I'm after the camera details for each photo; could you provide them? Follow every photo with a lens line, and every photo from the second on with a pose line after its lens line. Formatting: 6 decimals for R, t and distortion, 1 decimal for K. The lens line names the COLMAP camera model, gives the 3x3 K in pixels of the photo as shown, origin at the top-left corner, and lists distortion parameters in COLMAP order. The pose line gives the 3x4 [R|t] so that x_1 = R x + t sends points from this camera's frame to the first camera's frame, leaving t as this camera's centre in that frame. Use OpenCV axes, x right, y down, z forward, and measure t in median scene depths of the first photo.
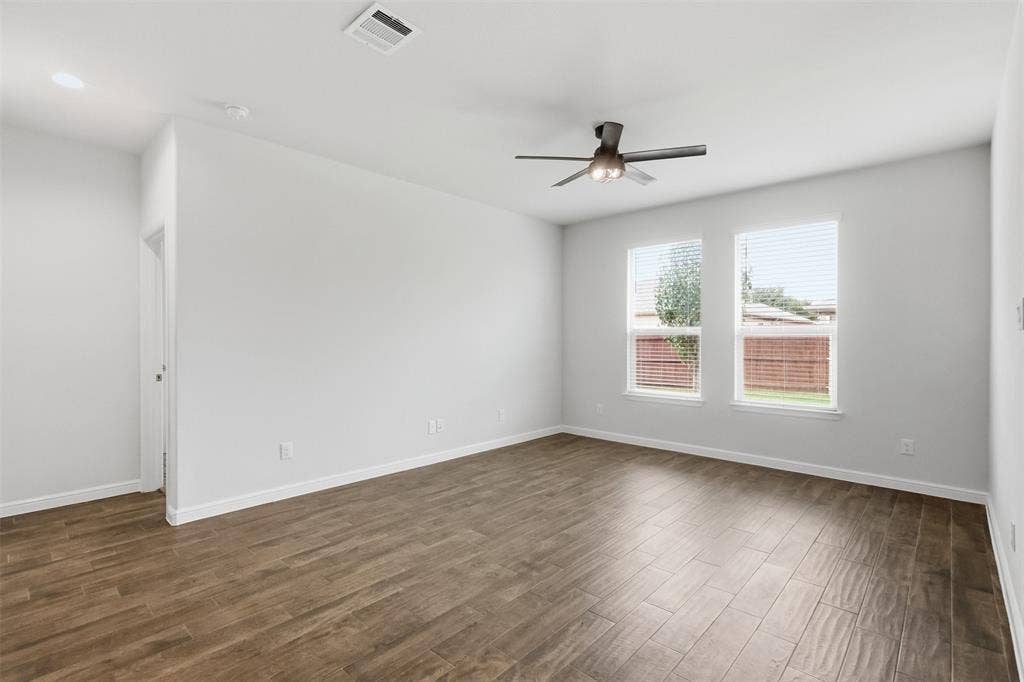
lens RADIAL K [[482.2, 0, 504.9], [0, 482.2, 340.8], [0, 0, 1]] dist [0.003932, 0.000915]
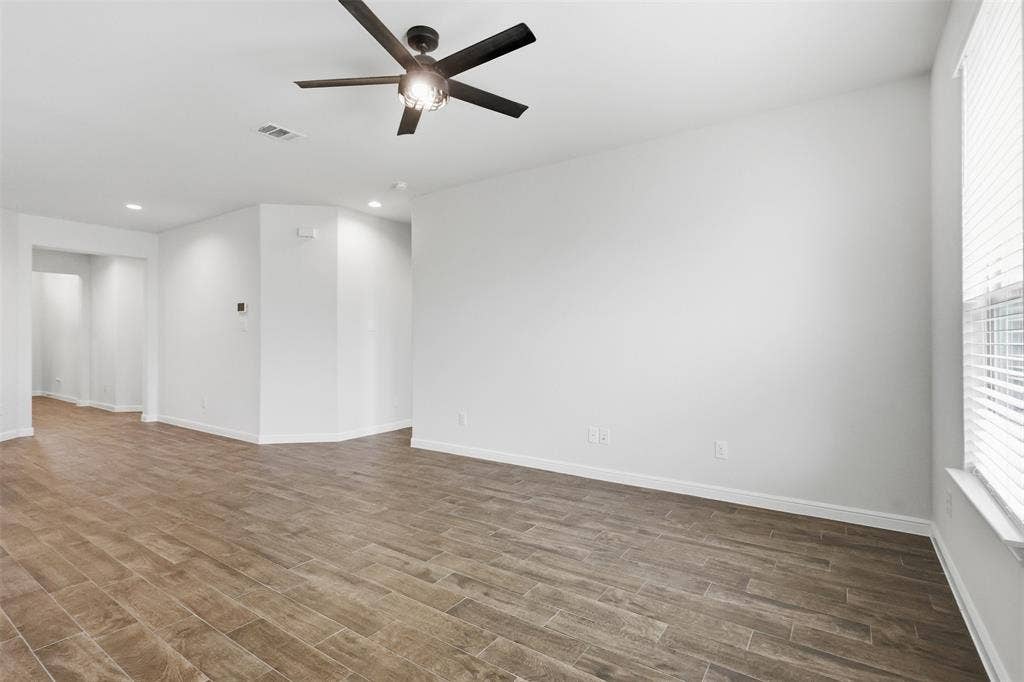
lens RADIAL K [[482.2, 0, 502.6], [0, 482.2, 341.5], [0, 0, 1]] dist [0.003932, 0.000915]
pose [[0.140318, -0.003401, -0.990101, 0.866811], [-0.005977, 0.999973, -0.004282, 0.022203], [0.990089, 0.006518, 0.140293, 0.929323]]
